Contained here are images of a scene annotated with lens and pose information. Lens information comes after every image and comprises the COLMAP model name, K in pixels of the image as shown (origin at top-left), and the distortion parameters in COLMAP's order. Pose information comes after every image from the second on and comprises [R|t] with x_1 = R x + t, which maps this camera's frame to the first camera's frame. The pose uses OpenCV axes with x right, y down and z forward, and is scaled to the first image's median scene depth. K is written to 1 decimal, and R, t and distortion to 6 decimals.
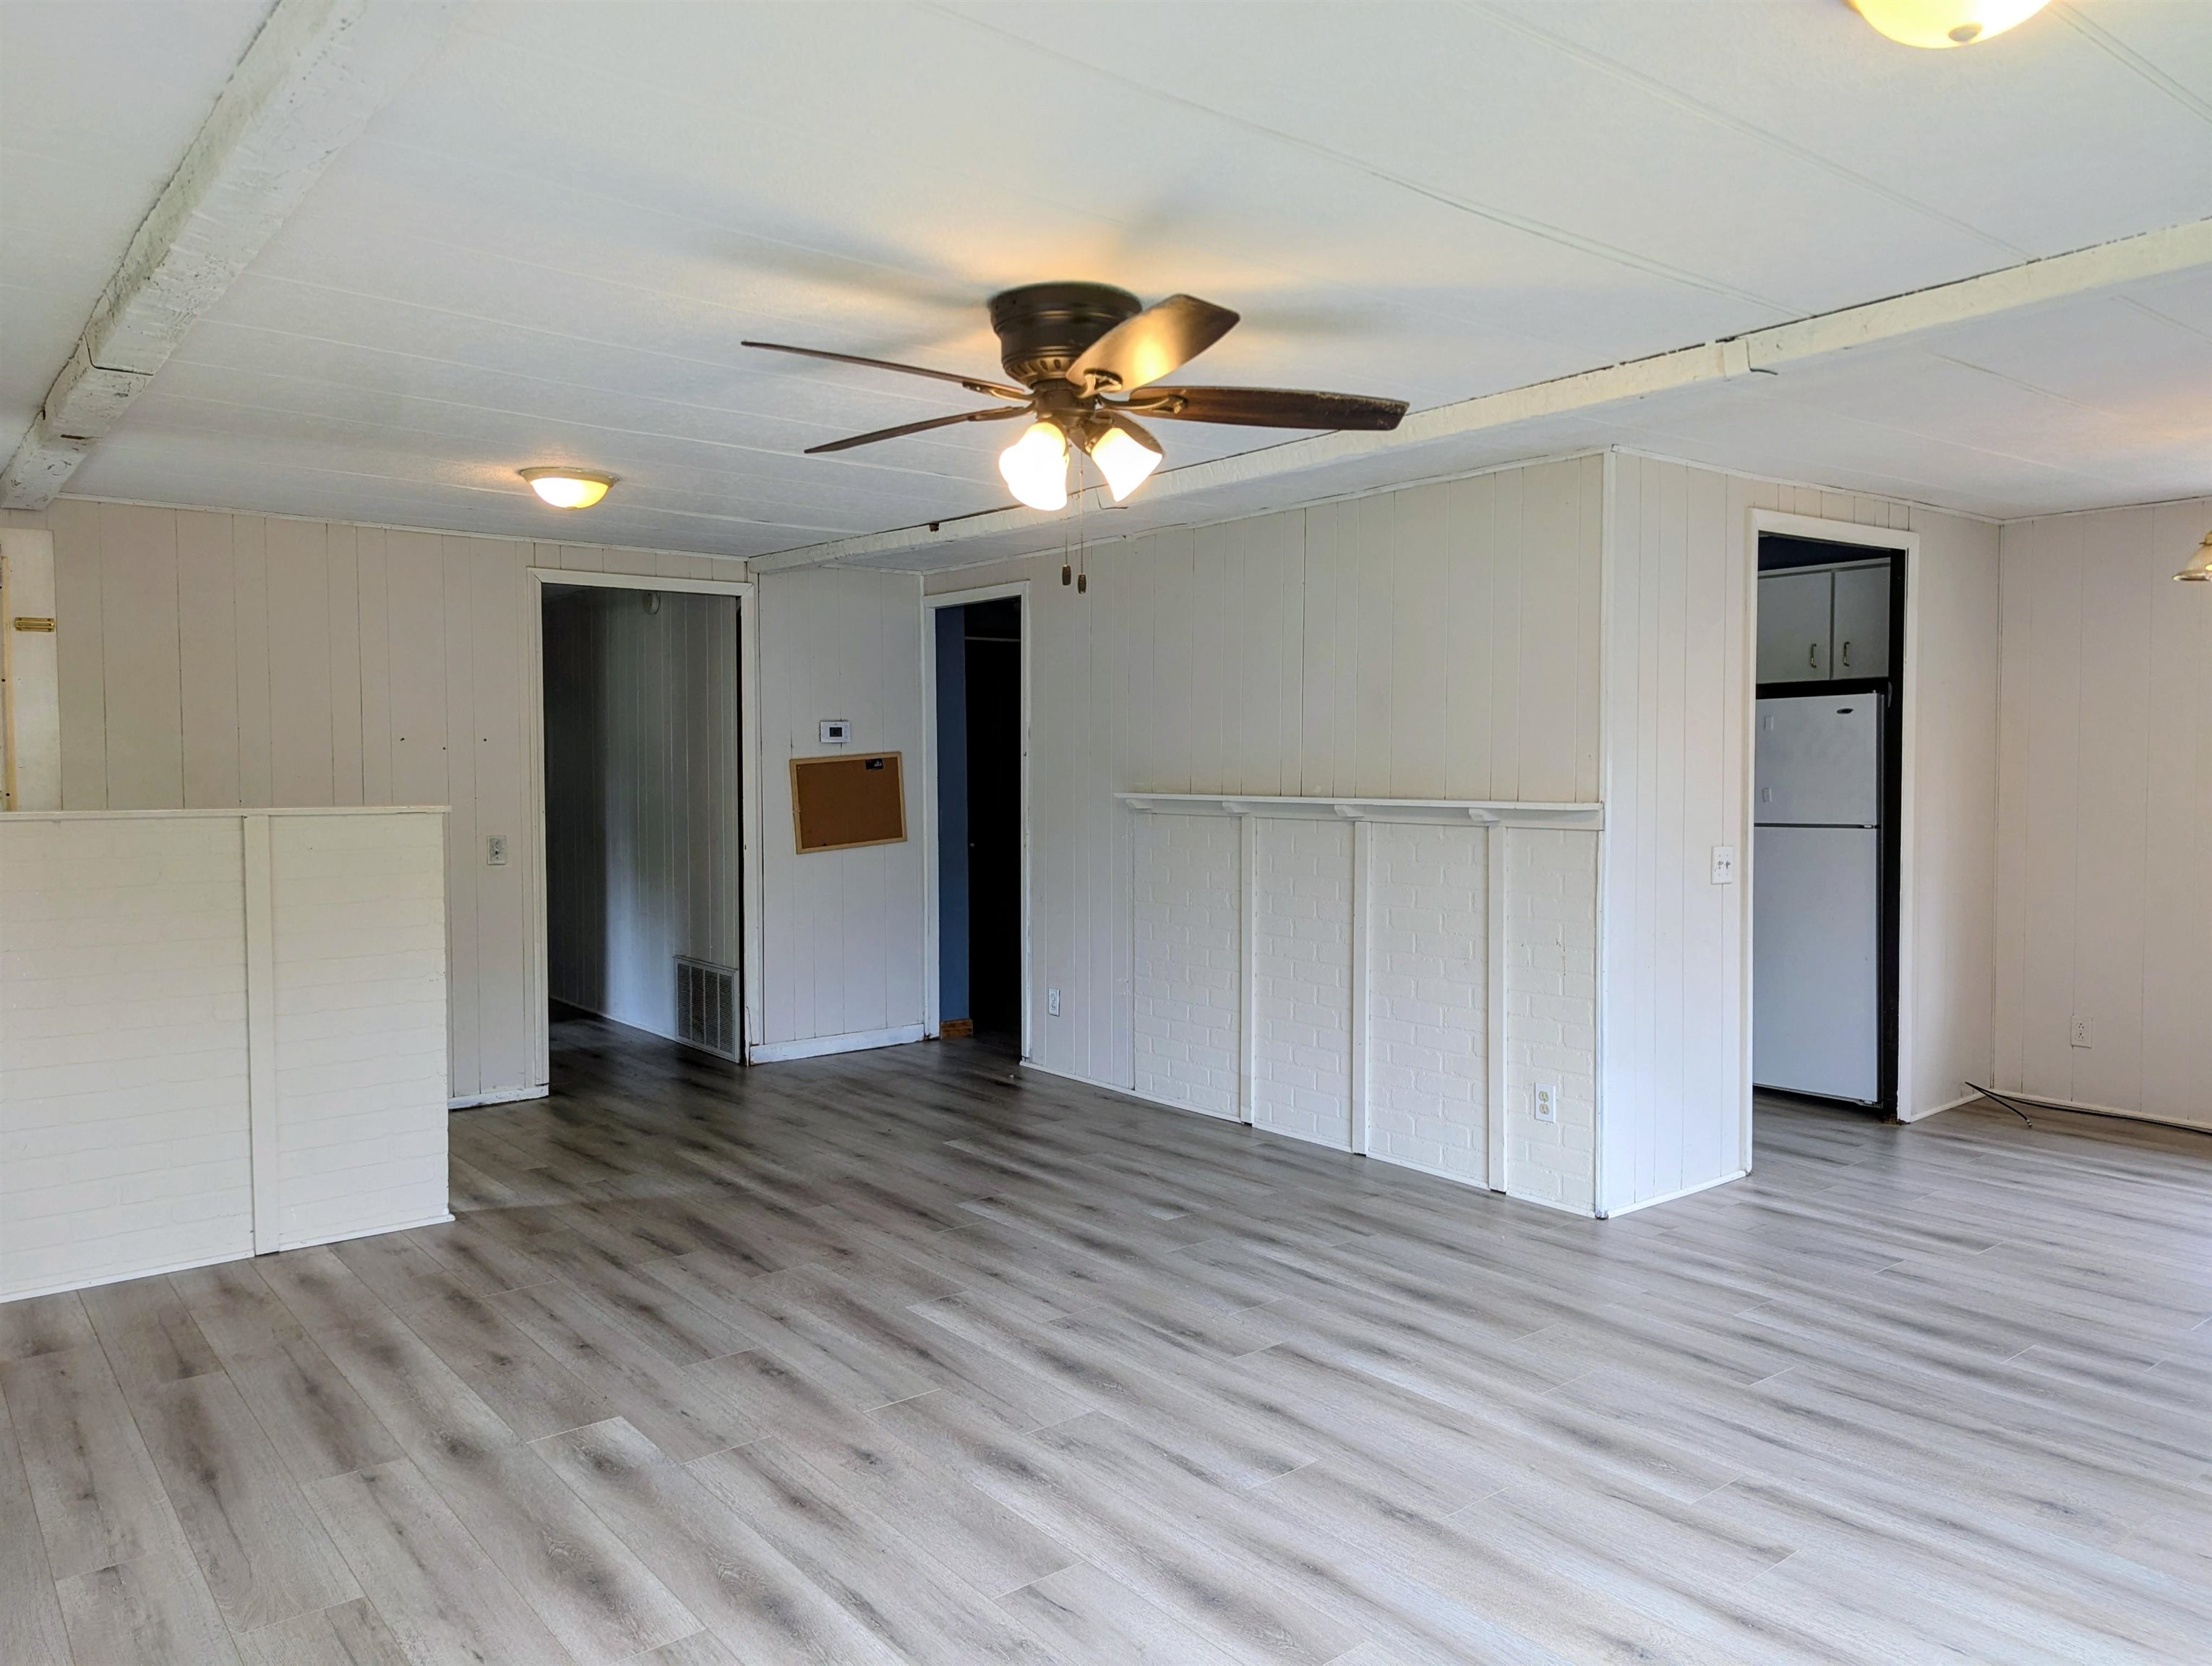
lens RADIAL K [[1566.4, 0, 1106.0], [0, 1566.4, 833.0], [0, 0, 1]] dist [0.025954, -0.000629]
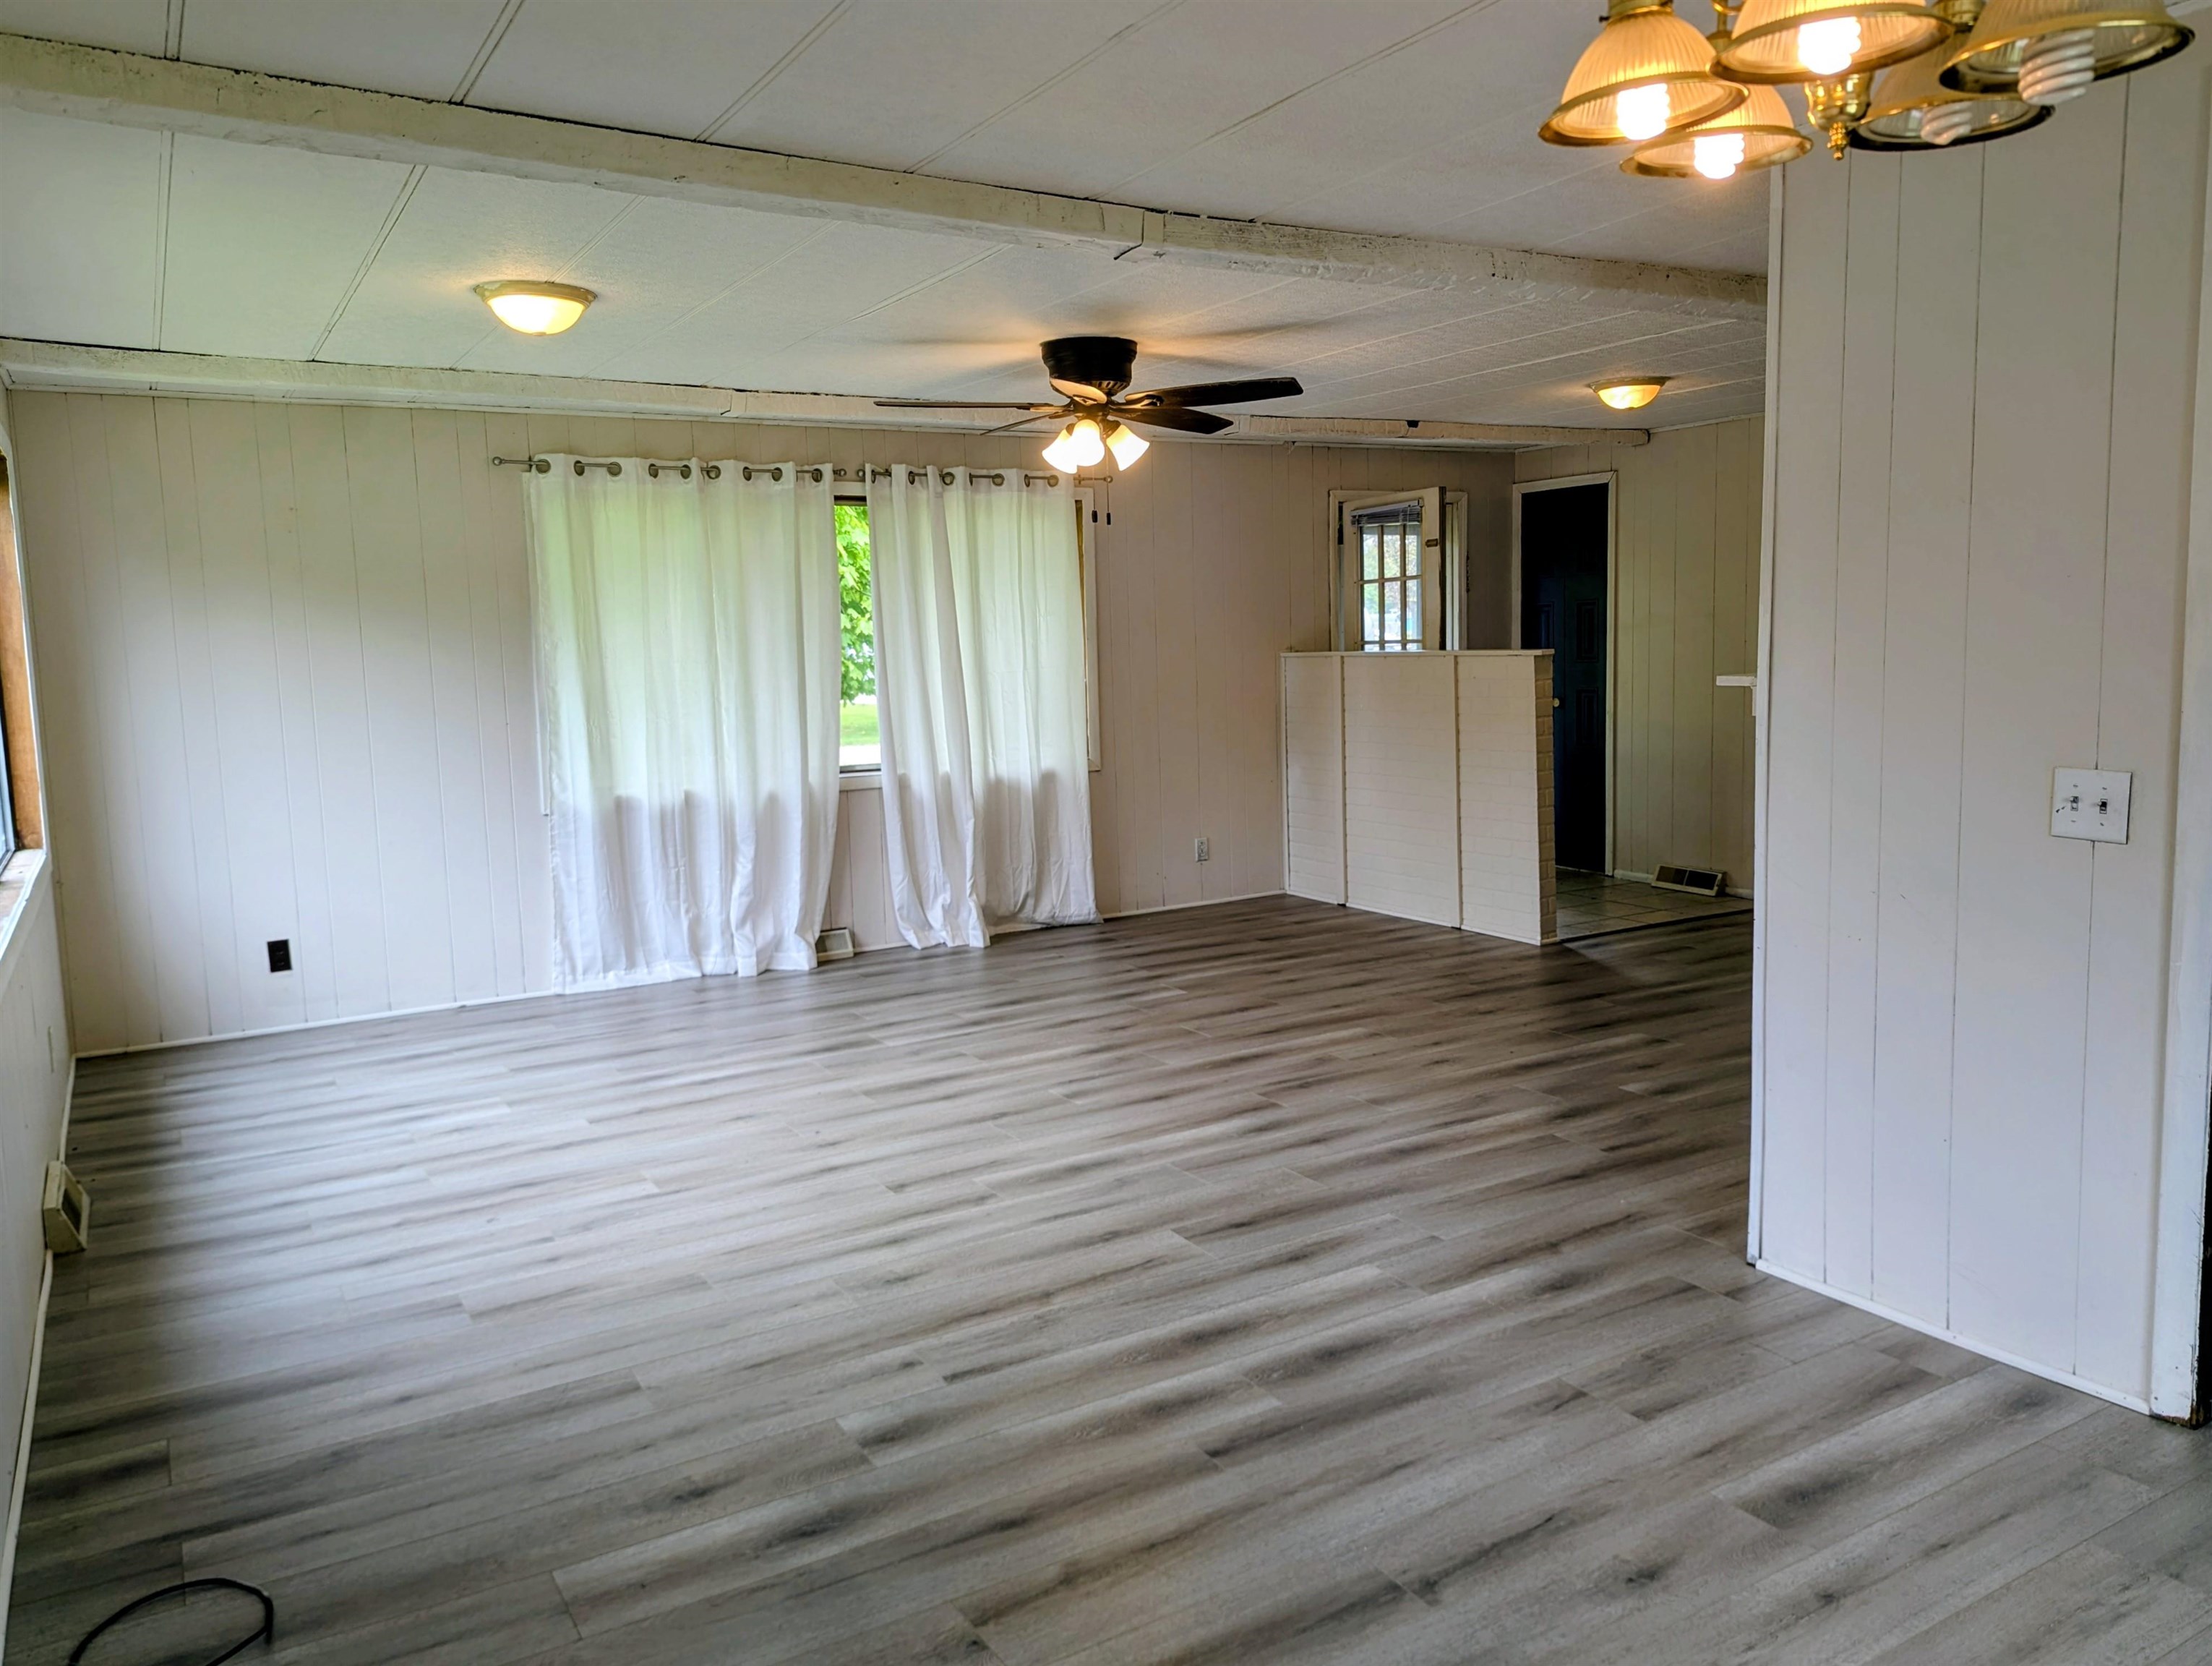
lens RADIAL K [[1566.4, 0, 1106.0], [0, 1566.4, 833.0], [0, 0, 1]] dist [0.025954, -0.000629]
pose [[-0.131082, 0.124339, -0.983543, 1.299291], [-0.021969, 0.991496, 0.128272, -0.043082], [0.991128, 0.038421, -0.127236, 0.995744]]
